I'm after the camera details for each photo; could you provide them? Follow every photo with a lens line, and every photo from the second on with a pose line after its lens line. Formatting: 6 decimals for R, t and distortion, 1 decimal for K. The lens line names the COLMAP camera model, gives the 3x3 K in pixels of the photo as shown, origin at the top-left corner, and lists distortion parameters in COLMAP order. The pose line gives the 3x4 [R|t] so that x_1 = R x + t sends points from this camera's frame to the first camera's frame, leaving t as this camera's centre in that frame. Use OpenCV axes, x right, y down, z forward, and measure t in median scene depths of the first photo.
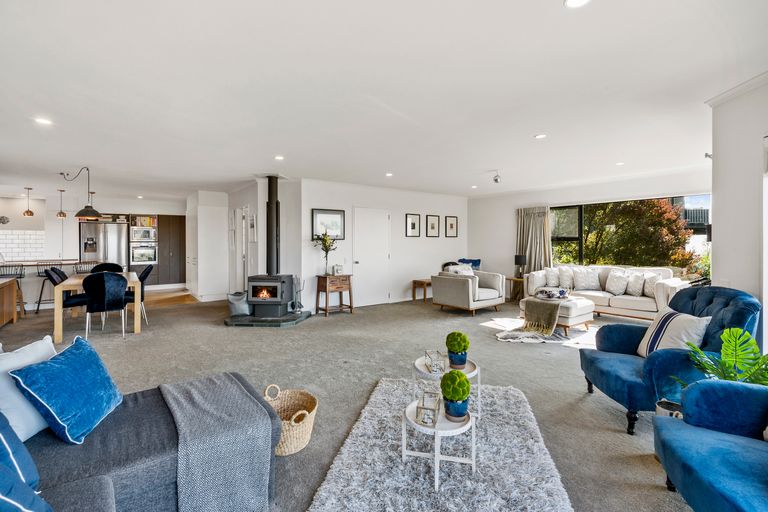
lens RADIAL K [[346.0, 0, 384.7], [0, 346.0, 247.8], [0, 0, 1]] dist [0.003877, 0.000441]
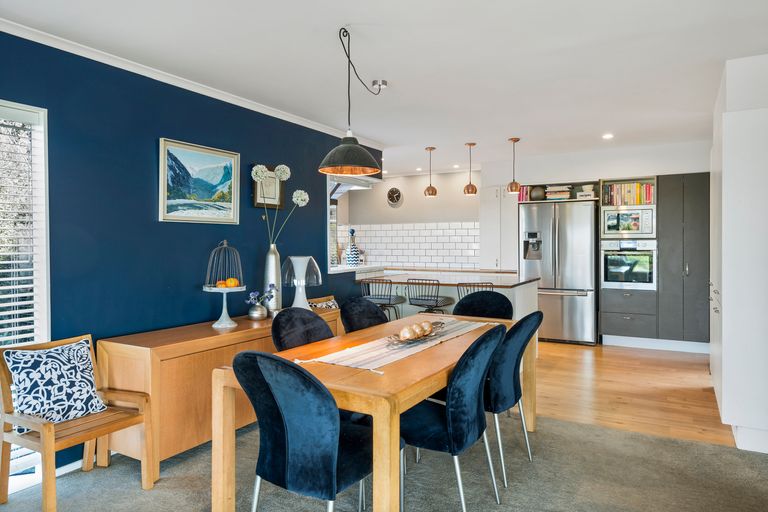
lens RADIAL K [[531.1, 0, 384.5], [0, 531.1, 250.1], [0, 0, 1]] dist [-0.007826, -0.001987]
pose [[0.395193, 0.009375, -0.918550, -0.192571], [-0.005475, 0.999954, 0.007850, -0.006929], [0.918582, 0.001926, 0.395226, 0.452007]]
